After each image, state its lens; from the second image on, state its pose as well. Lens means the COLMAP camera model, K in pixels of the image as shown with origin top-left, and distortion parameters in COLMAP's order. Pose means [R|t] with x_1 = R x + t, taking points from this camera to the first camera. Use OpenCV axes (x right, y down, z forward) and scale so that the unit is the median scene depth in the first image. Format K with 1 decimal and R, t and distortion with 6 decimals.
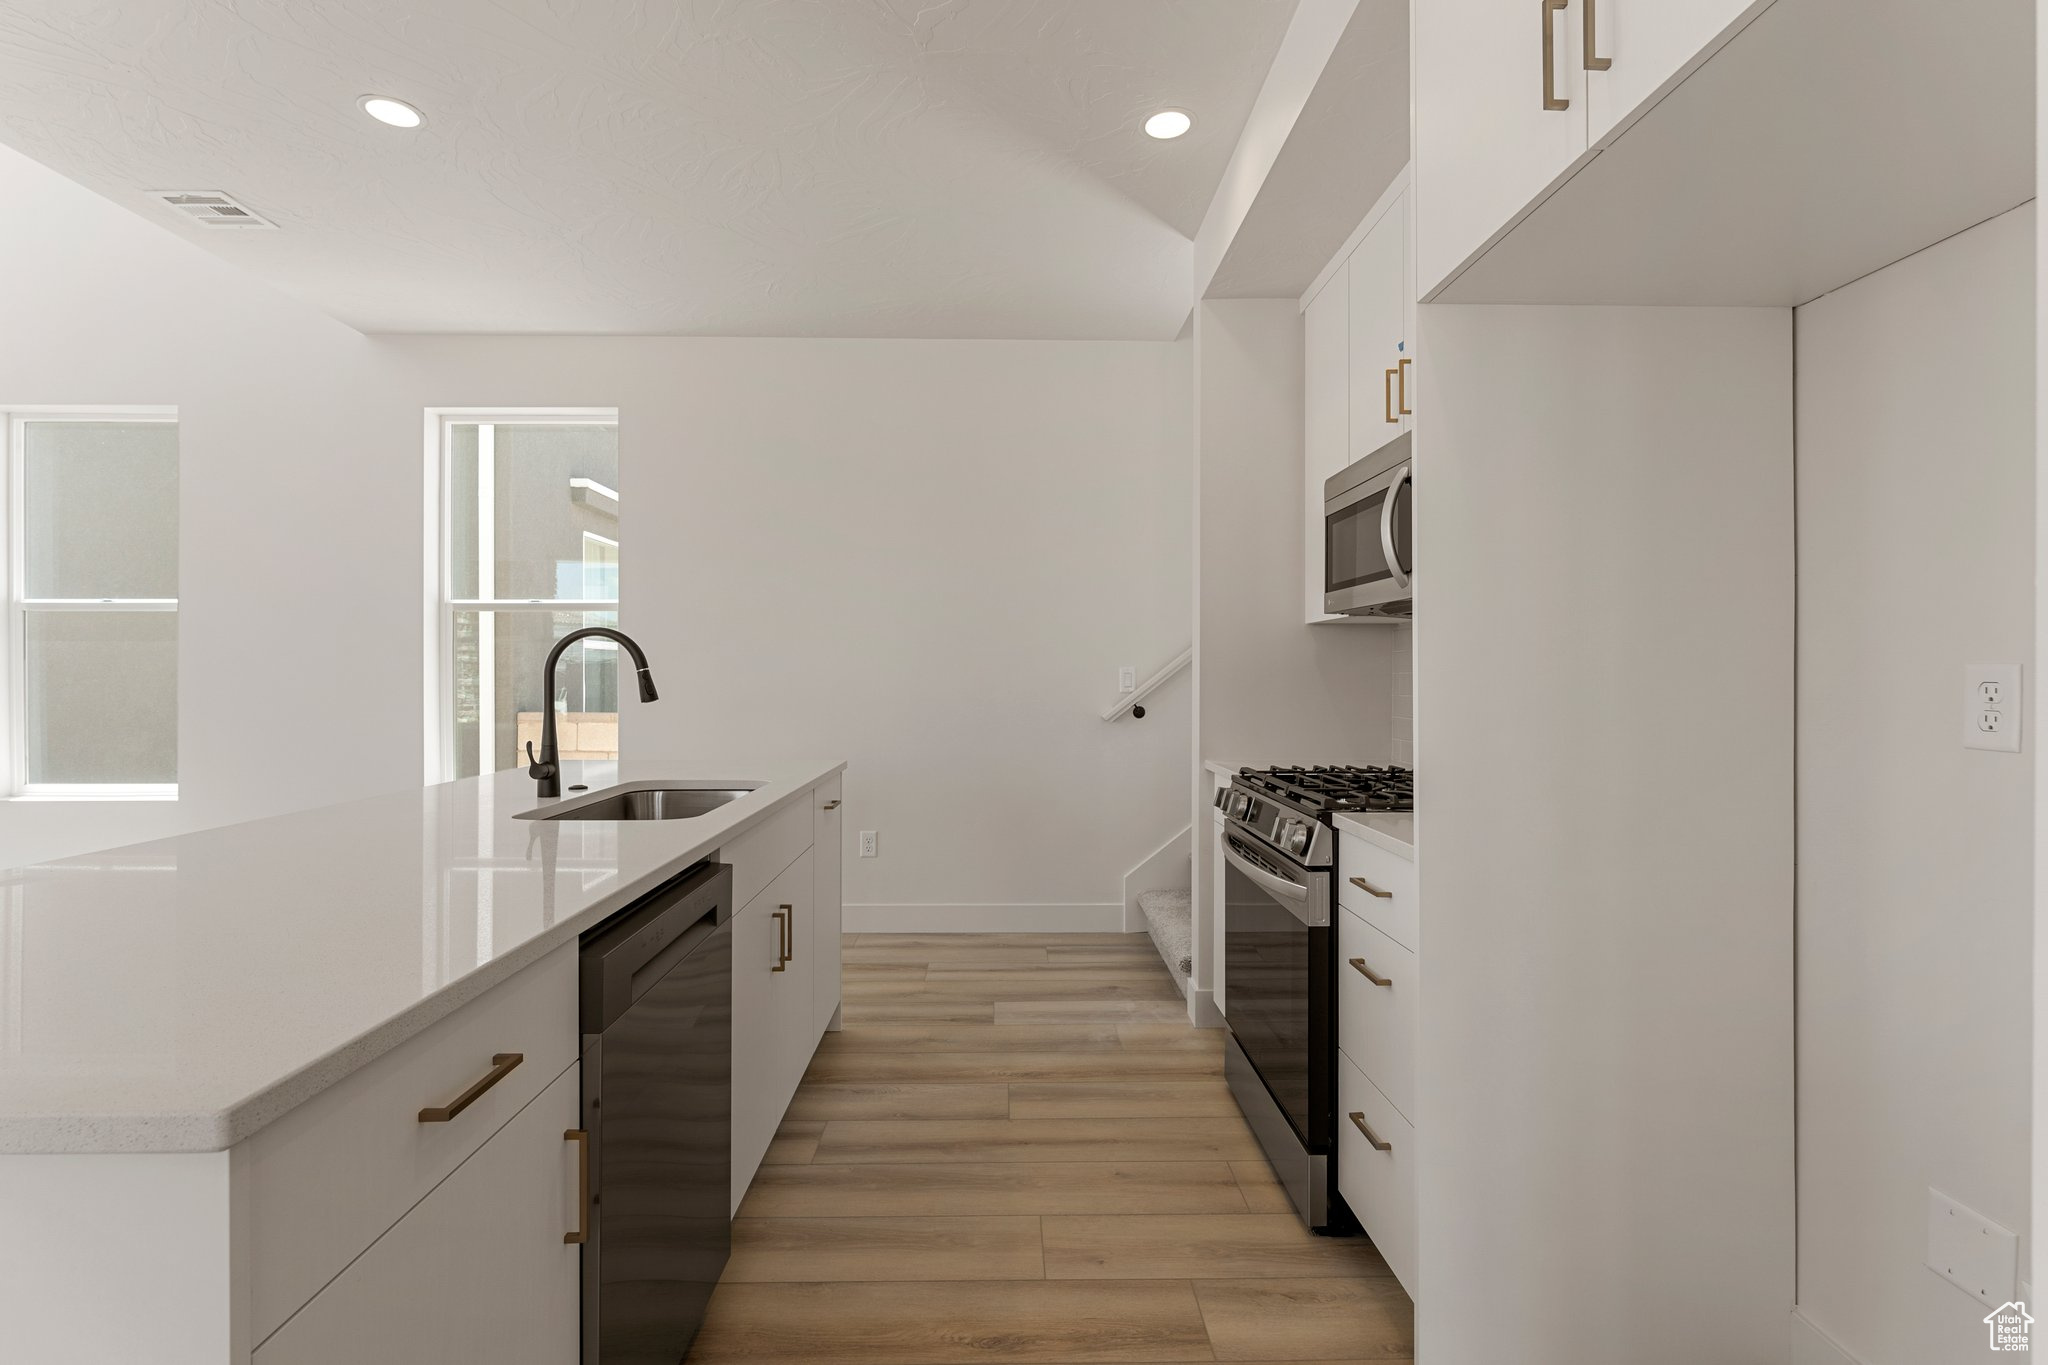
lens RADIAL K [[955.6, 0, 1024.0], [0, 955.6, 653.9], [0, 0, 1]] dist [-0.000067, -0.000011]
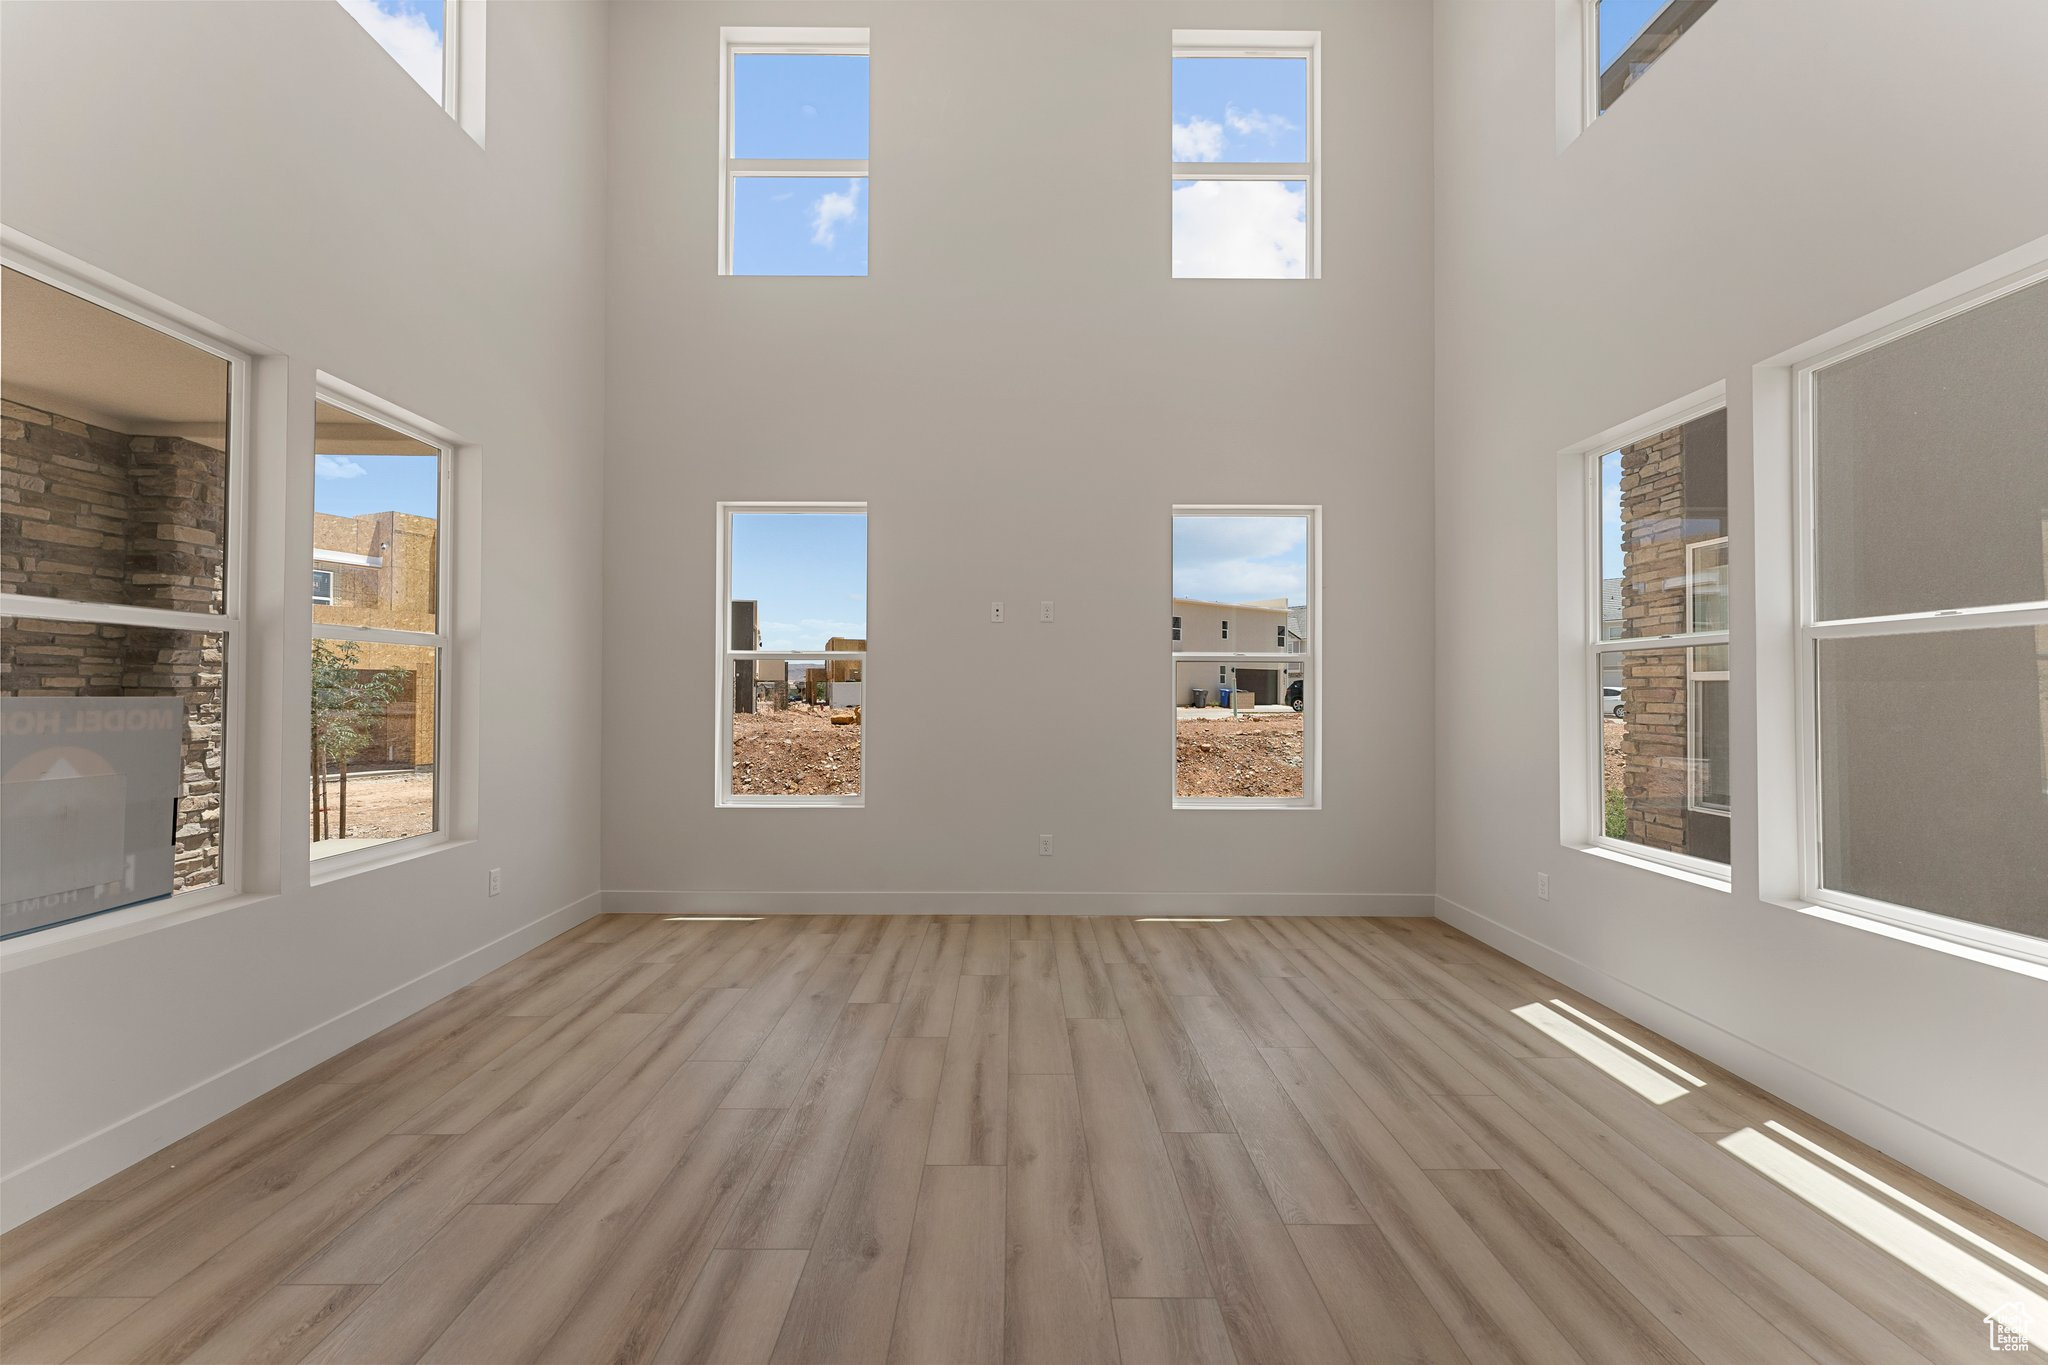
lens RADIAL K [[818.6, 0, 1019.0], [0, 818.6, 682.5], [0, 0, 1]] dist [0.001790, -0.000027]
pose [[-0.019347, -0.012105, -0.999740, -0.443374], [-0.002956, 0.999923, -0.012050, -0.004321], [0.999808, 0.002722, -0.019382, 0.436956]]
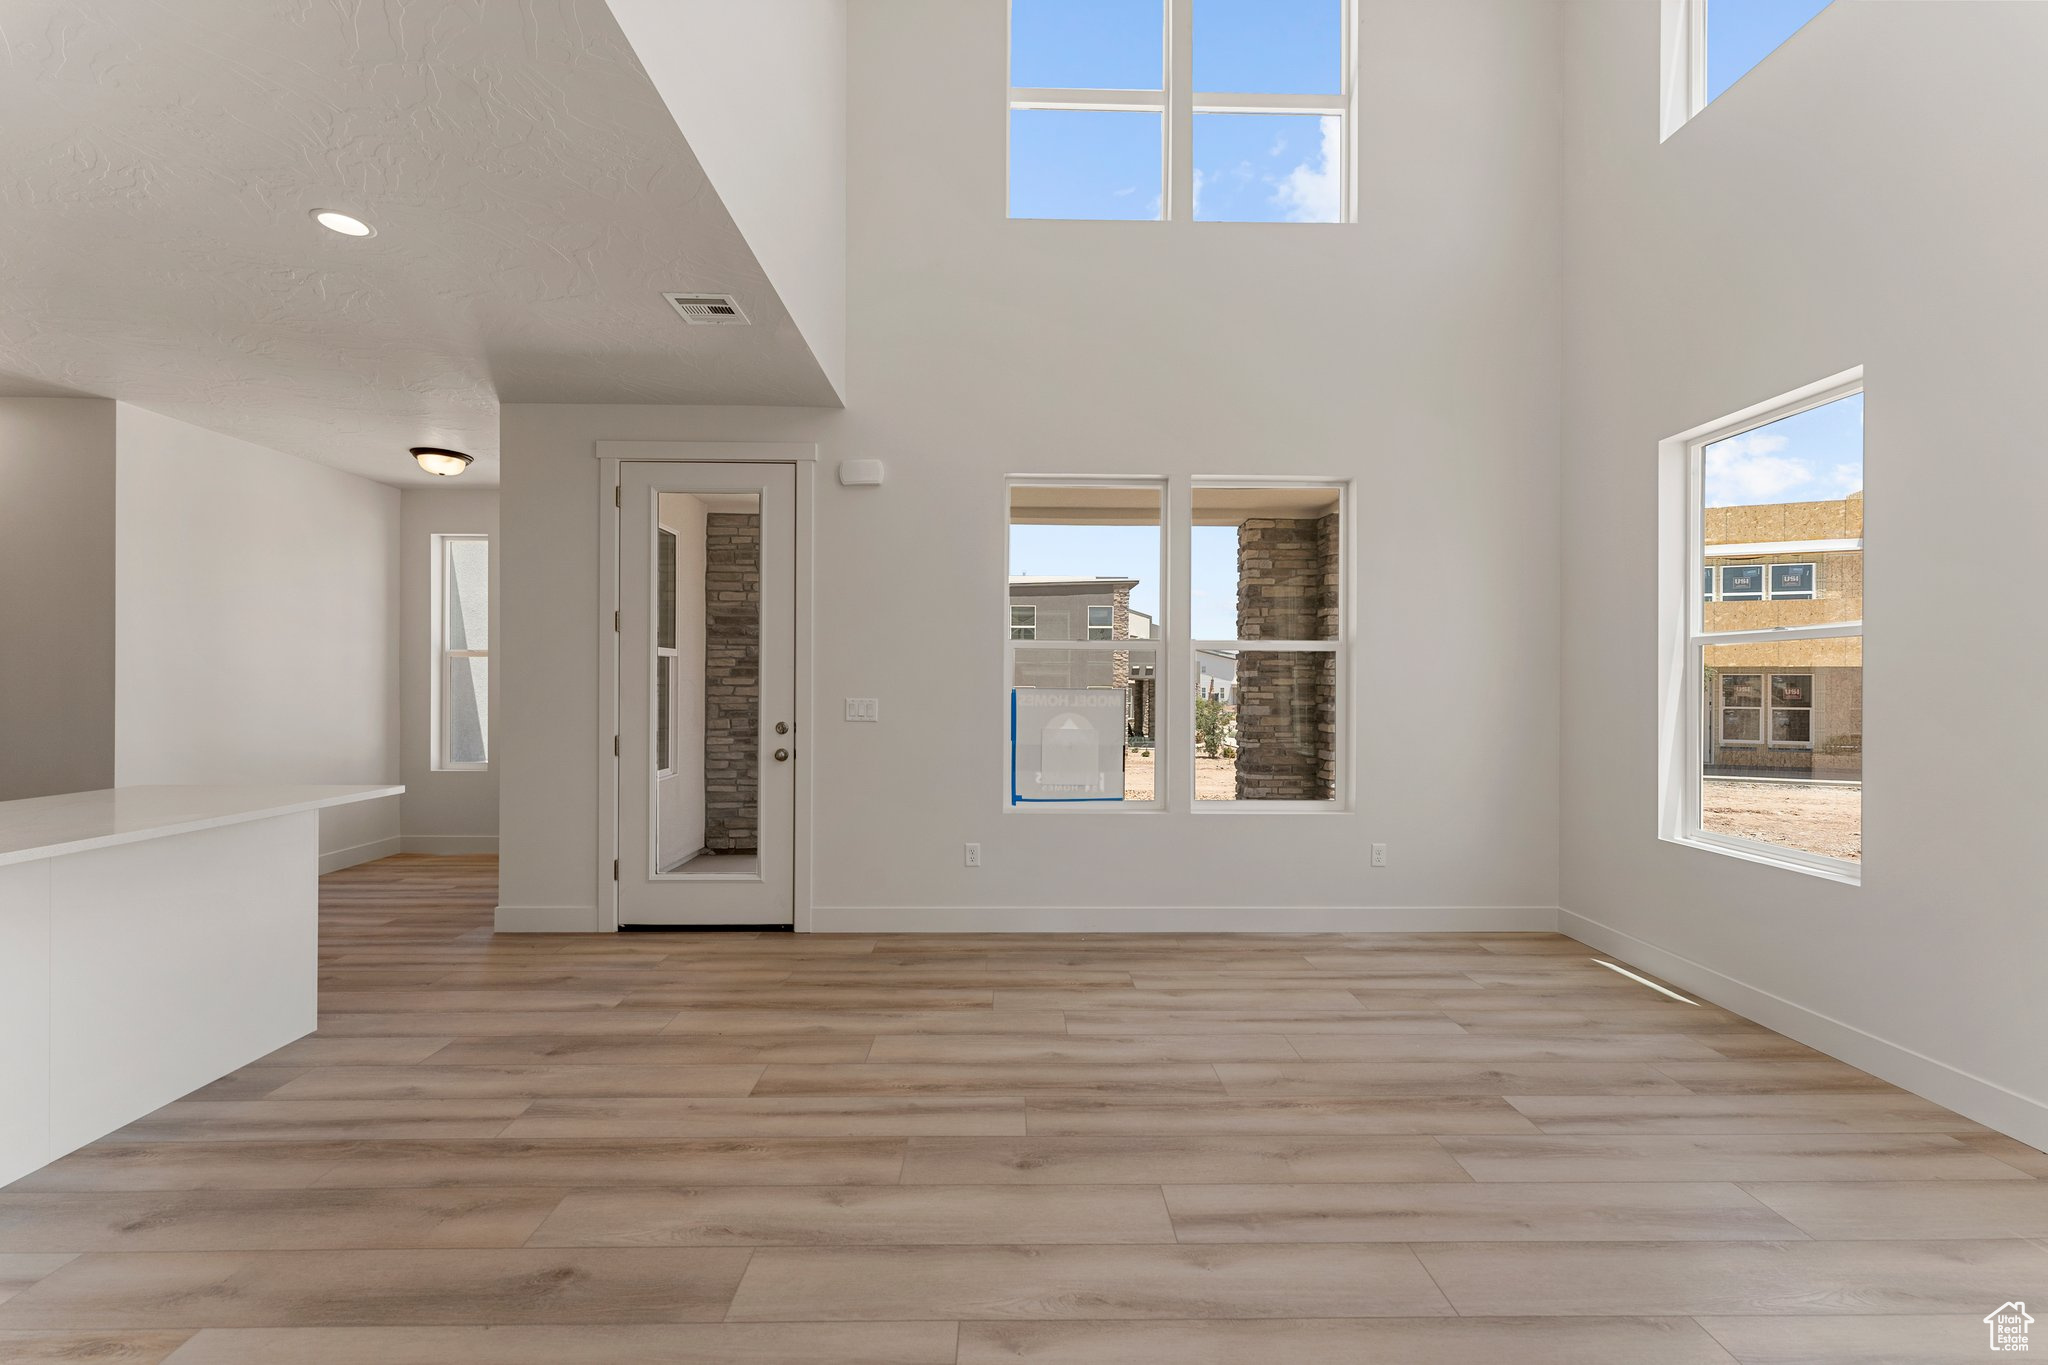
lens RADIAL K [[818.6, 0, 1019.0], [0, 818.6, 682.5], [0, 0, 1]] dist [0.001790, -0.000027]
pose [[-0.999947, -0.006146, 0.008247, -0.876386], [-0.006170, 0.999977, -0.002914, -0.003646], [-0.008229, -0.002965, -0.999962, 0.854975]]
